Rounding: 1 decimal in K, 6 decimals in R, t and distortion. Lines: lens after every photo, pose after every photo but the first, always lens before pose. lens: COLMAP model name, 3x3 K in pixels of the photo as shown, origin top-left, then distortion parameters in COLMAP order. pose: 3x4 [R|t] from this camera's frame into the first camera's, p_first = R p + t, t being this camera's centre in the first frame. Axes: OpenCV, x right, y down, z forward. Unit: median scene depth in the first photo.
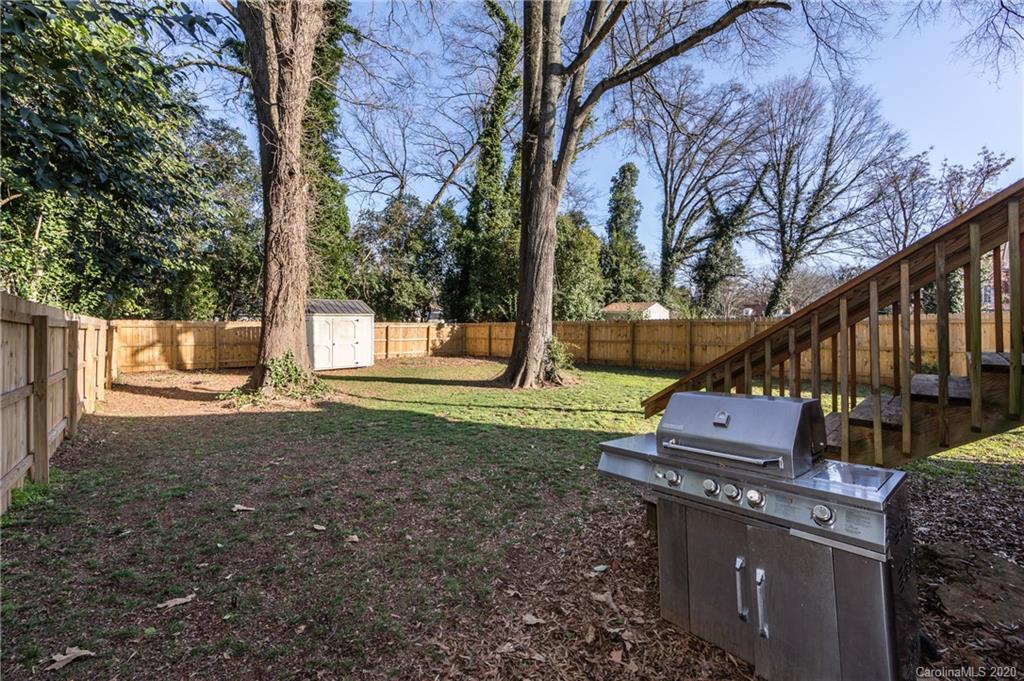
lens RADIAL K [[403.4, 0, 532.5], [0, 403.4, 312.3], [0, 0, 1]] dist [0.000154, -0.000608]
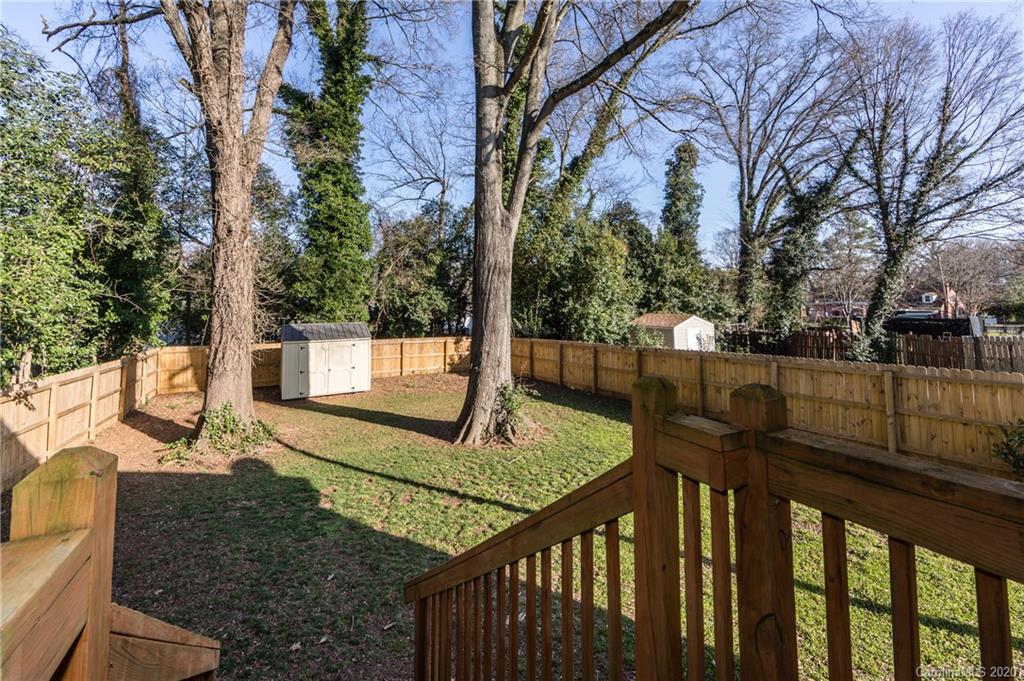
lens RADIAL K [[423.3, 0, 513.7], [0, 423.3, 273.8], [0, 0, 1]] dist [0.000249, -0.000144]
pose [[0.968824, -0.034193, -0.245380, 0.128033], [0.020085, 0.998010, -0.059769, -0.050899], [0.246935, 0.052977, 0.967583, 0.041061]]
